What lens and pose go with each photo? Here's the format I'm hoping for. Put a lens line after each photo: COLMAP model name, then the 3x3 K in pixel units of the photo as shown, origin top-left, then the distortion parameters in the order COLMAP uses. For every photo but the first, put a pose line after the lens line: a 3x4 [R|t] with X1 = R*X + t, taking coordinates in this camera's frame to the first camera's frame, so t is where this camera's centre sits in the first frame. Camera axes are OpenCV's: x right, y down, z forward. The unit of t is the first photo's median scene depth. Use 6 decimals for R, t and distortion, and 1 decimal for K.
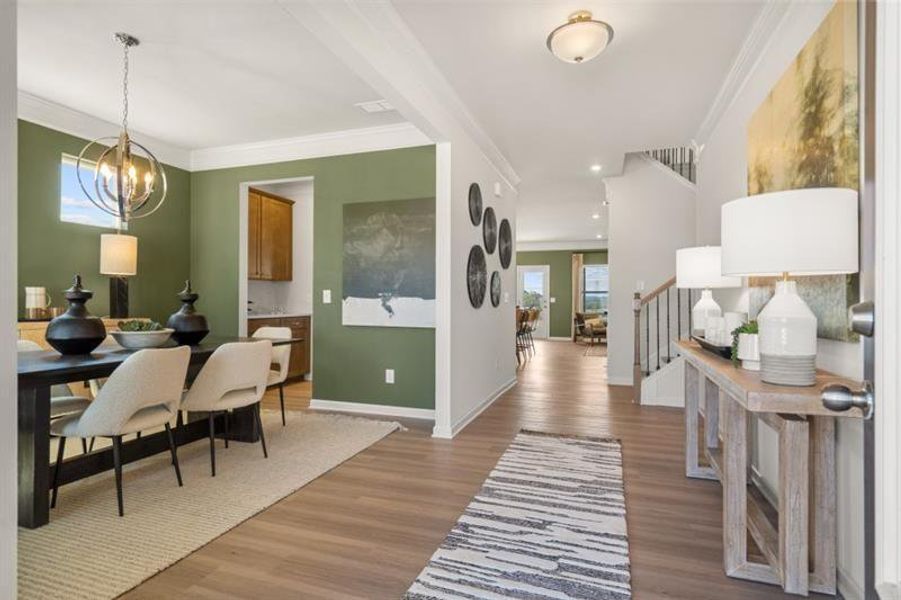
lens RADIAL K [[461.2, 0, 448.9], [0, 461.2, 299.0], [0, 0, 1]] dist [0.001120, -0.000727]
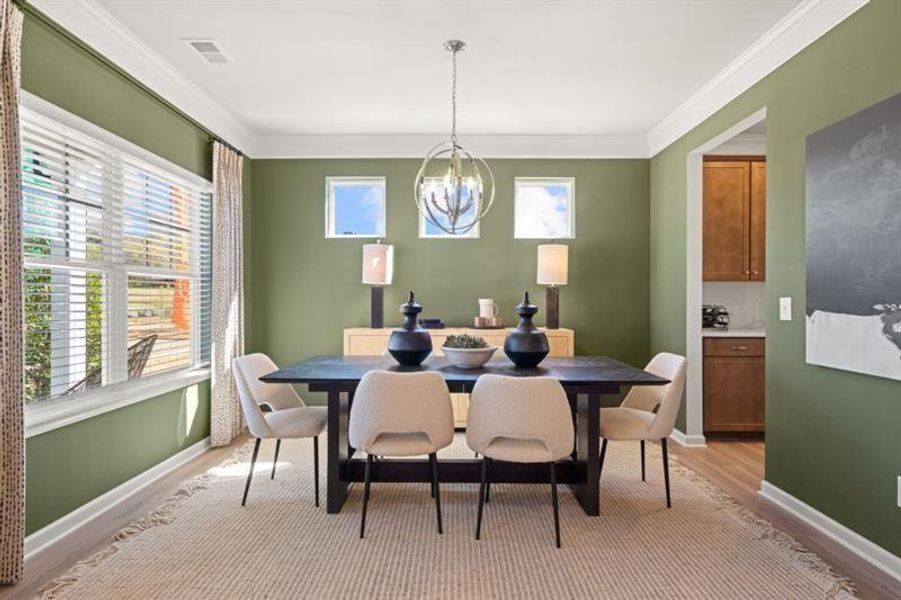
lens RADIAL K [[461.2, 0, 449.2], [0, 461.2, 300.7], [0, 0, 1]] dist [0.001120, -0.000727]
pose [[0.315379, -0.001636, -0.948964, 0.194555], [0.003825, 0.999993, -0.000453, -0.022937], [0.948958, -0.003487, 0.315383, 0.586816]]
